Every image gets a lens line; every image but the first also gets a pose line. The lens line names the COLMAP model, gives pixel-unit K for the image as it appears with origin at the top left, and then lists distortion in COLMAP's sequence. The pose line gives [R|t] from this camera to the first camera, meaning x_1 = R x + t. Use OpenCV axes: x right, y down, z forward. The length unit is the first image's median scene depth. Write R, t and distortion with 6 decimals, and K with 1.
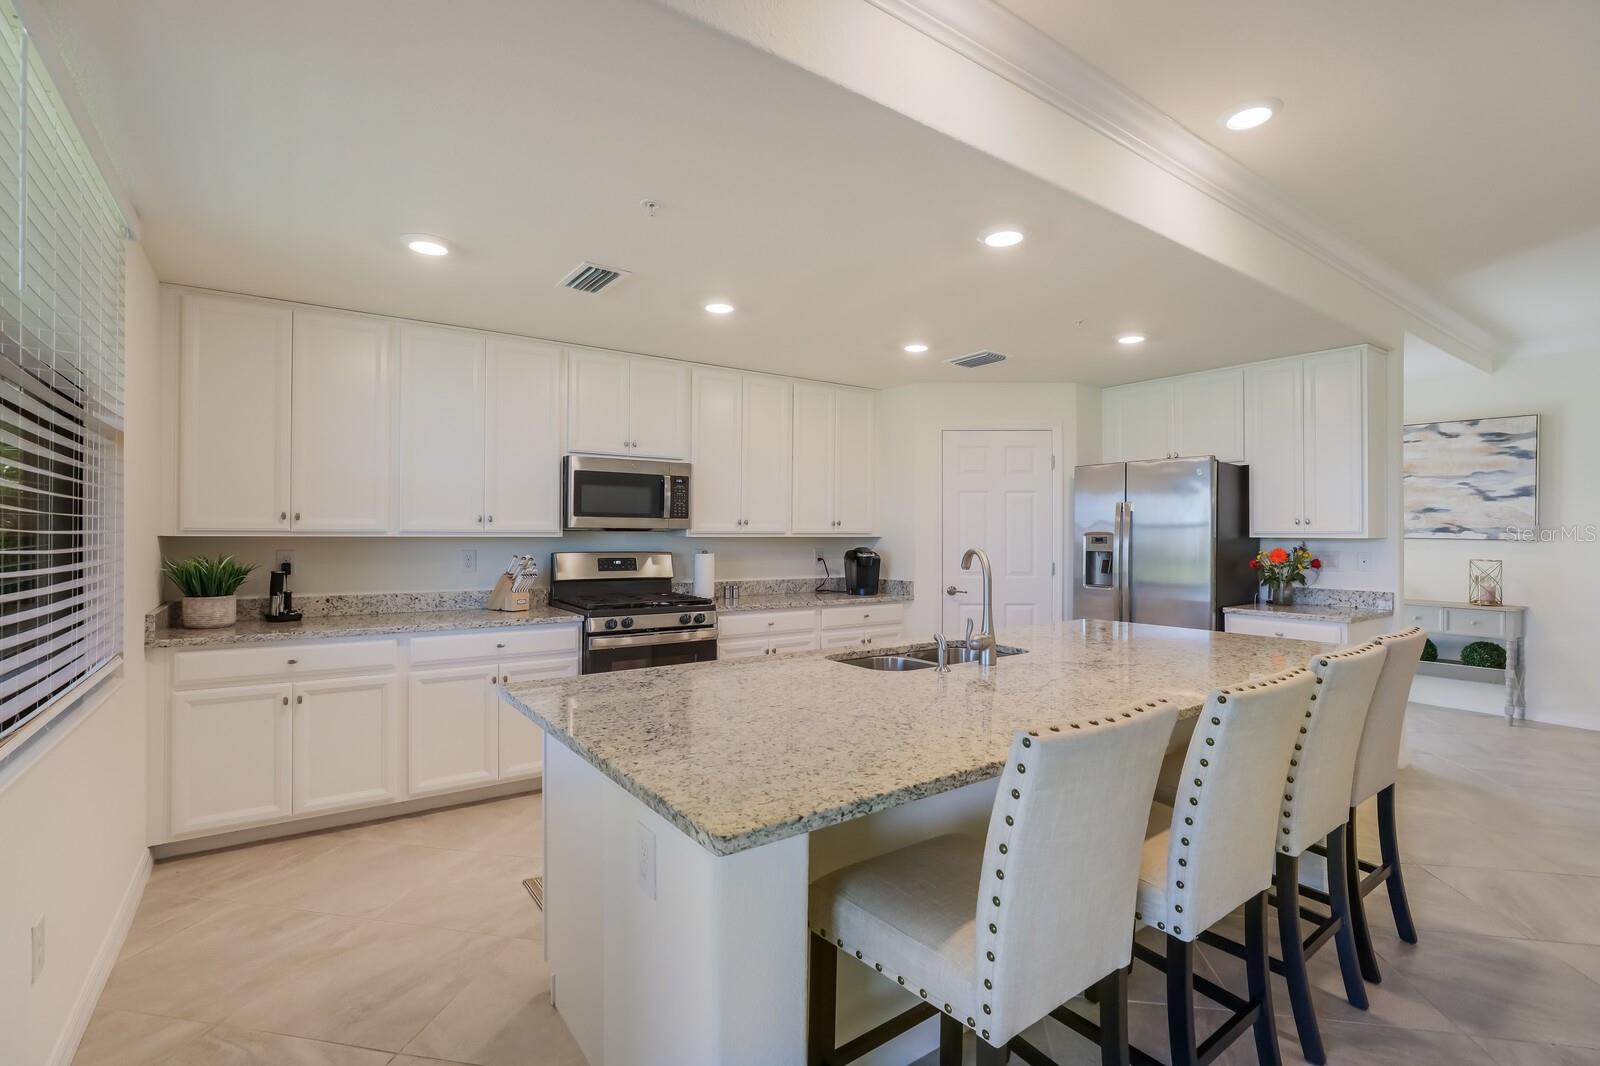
lens RADIAL K [[721.0, 0, 797.3], [0, 721.0, 532.4], [0, 0, 1]] dist [-0.025181, 0.004449]
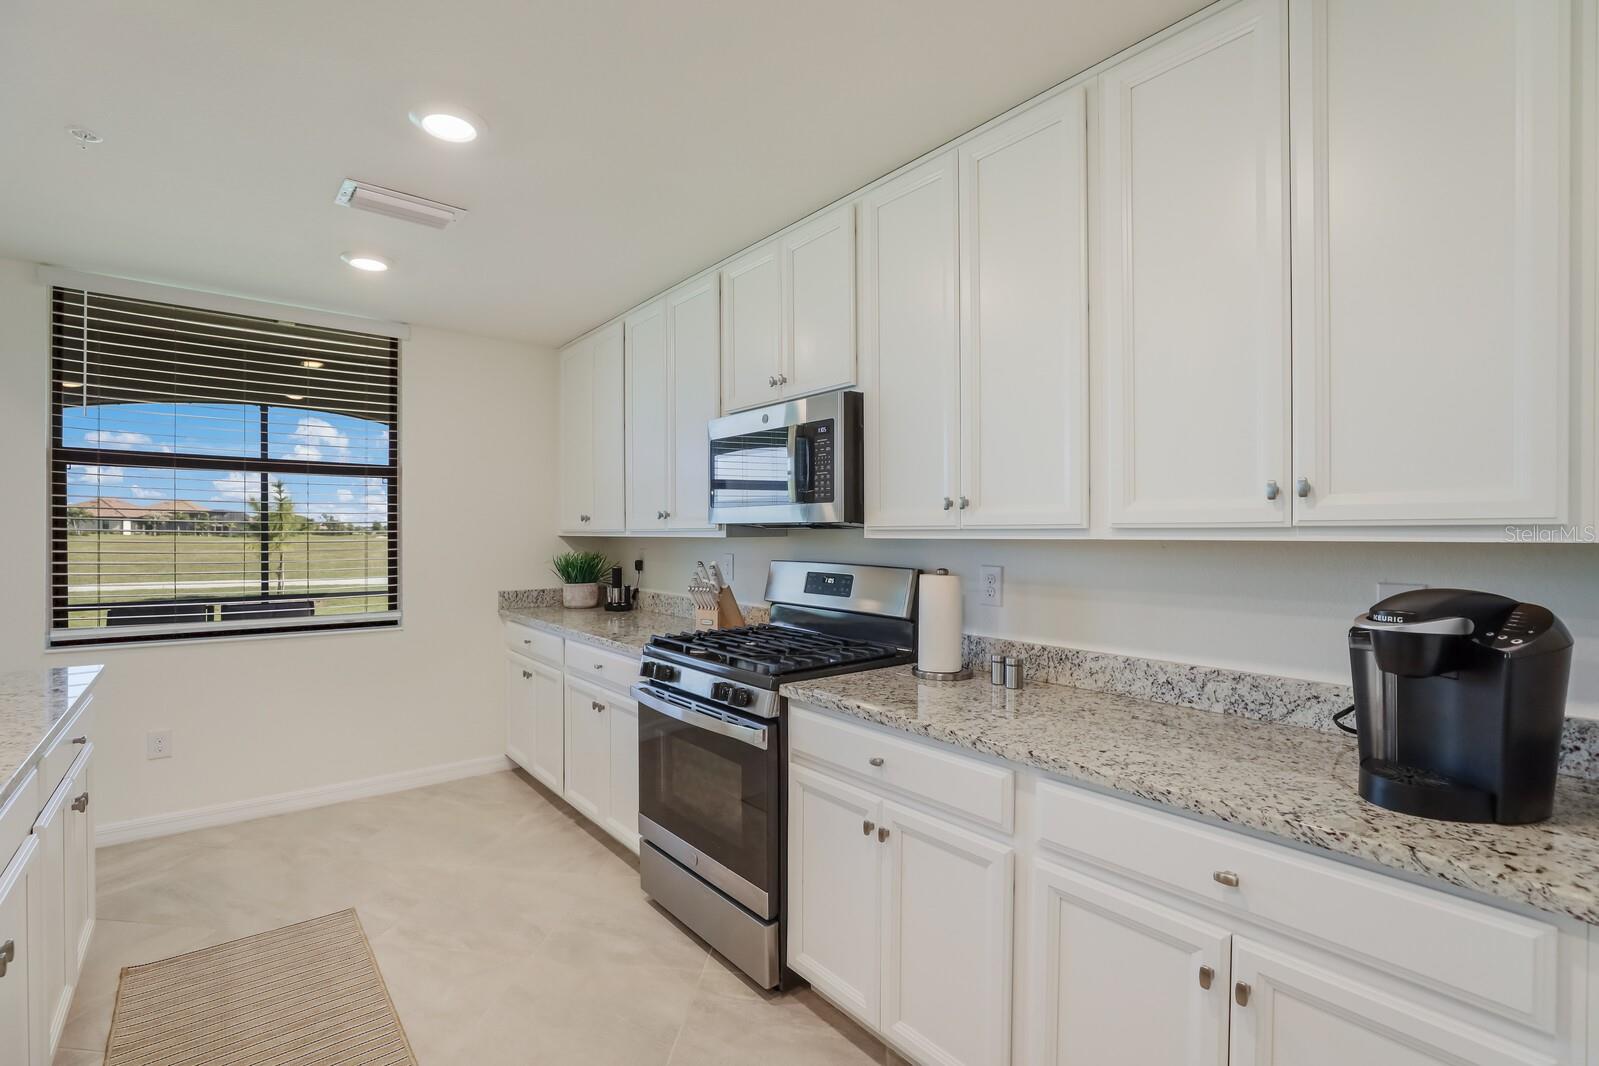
lens RADIAL K [[720.5, 0, 788.1], [0, 720.5, 532.1], [0, 0, 1]] dist [-0.025181, 0.004449]
pose [[0.059150, -0.004699, -0.998238, 0.342020], [0.002425, 0.999987, -0.004564, 0.004467], [0.998246, -0.002150, 0.059160, 0.917555]]
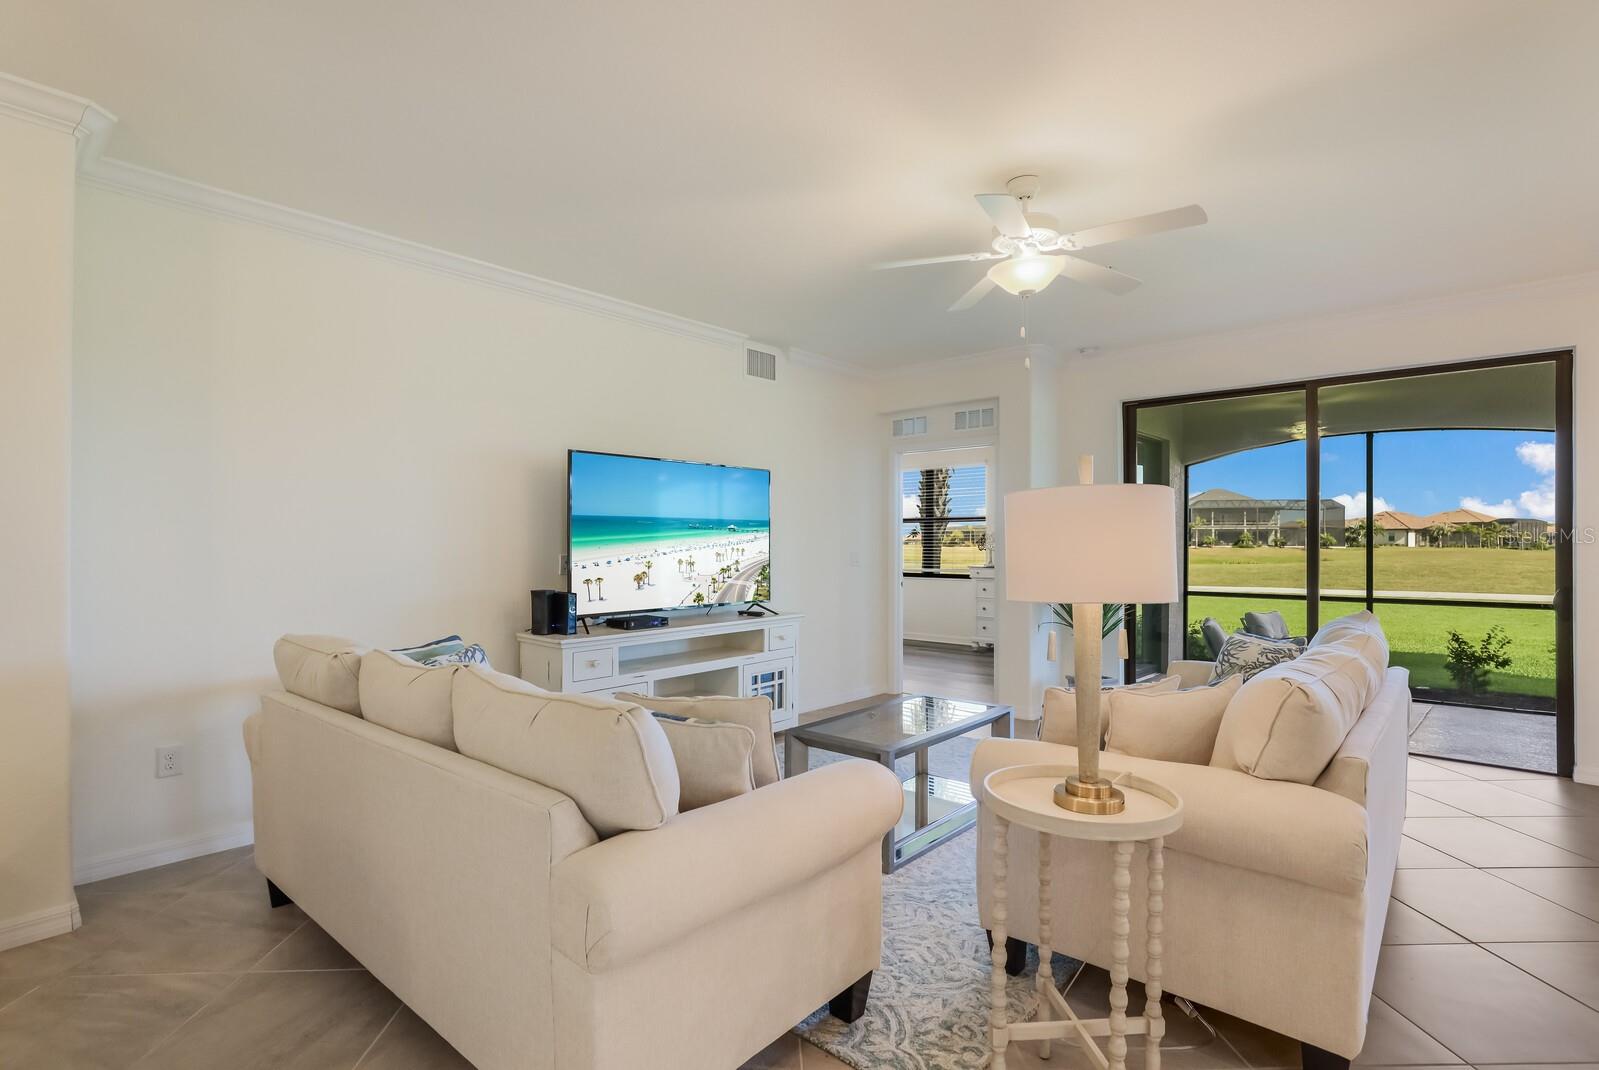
lens RADIAL K [[761.3, 0, 799.5], [0, 761.3, 540.2], [0, 0, 1]] dist [-0.016743, 0.002142]
pose [[-0.978764, -0.004567, -0.204941, 0.970723], [-0.002515, 0.999944, -0.010273, 0.014570], [0.204977, -0.009540, -0.978720, 0.741721]]
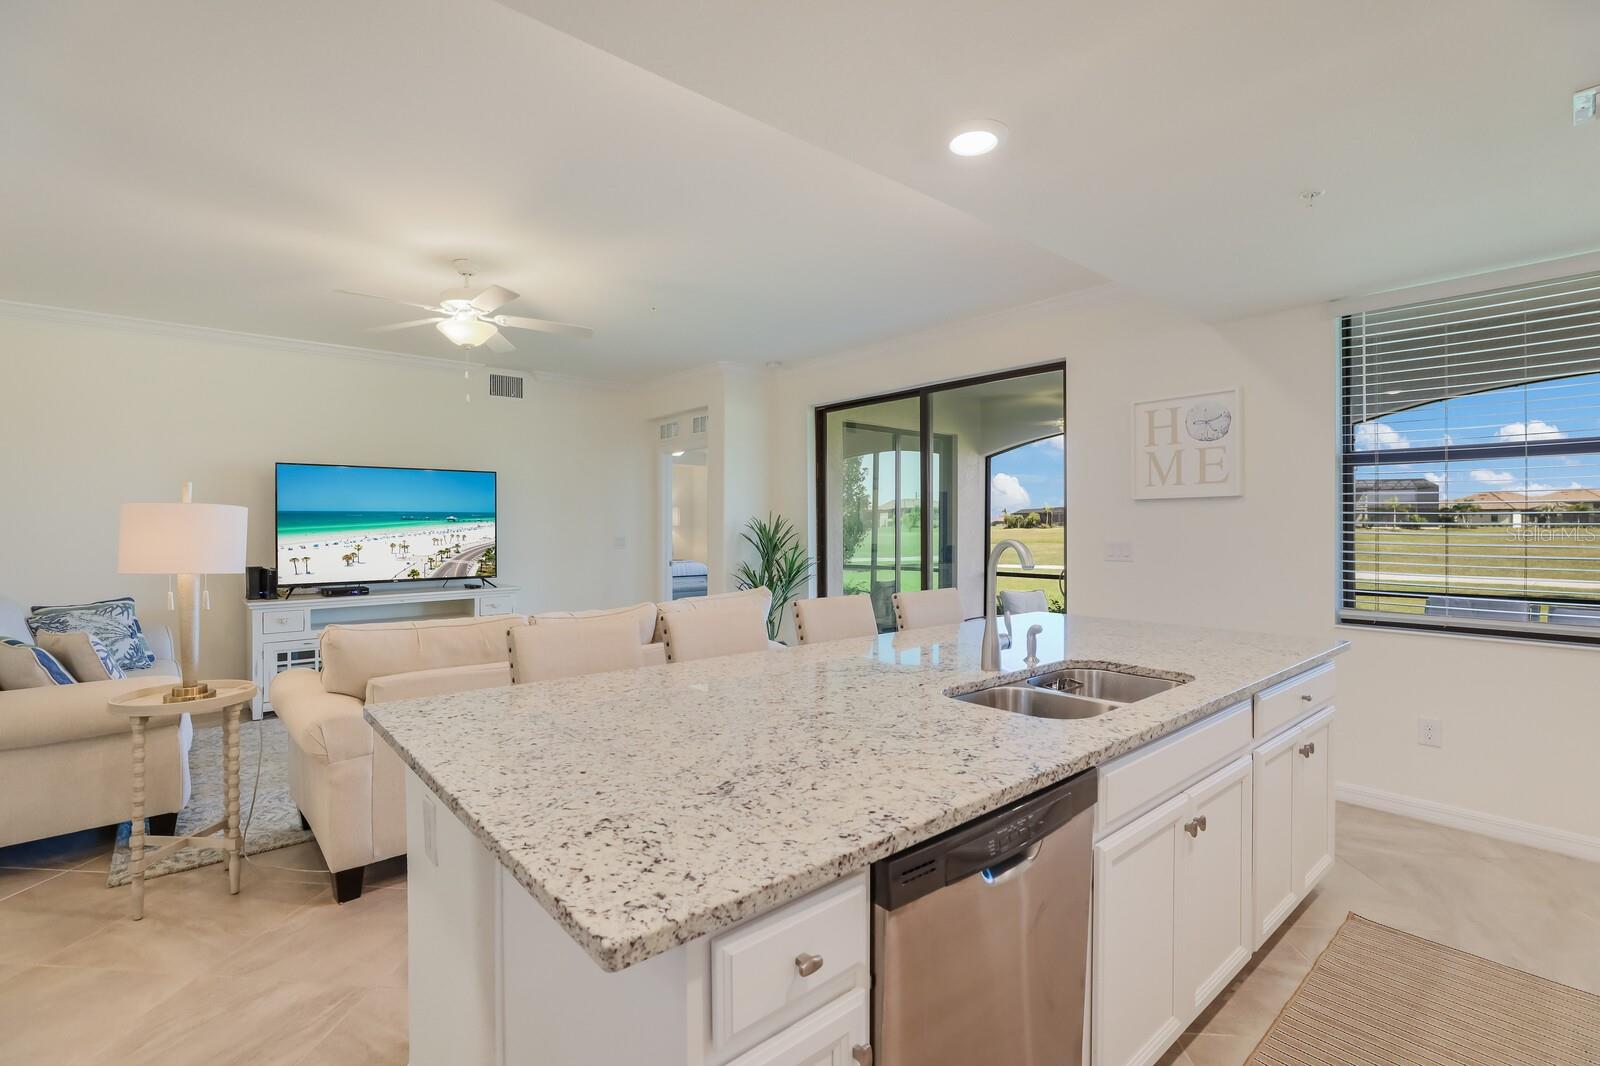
lens RADIAL K [[721.0, 0, 796.6], [0, 721.0, 522.1], [0, 0, 1]] dist [-0.025181, 0.004449]
pose [[-0.997221, -0.001918, -0.074482, 0.302320], [-0.001150, 0.999946, -0.010345, 0.005089], [0.074498, -0.010230, -0.997169, 1.002918]]
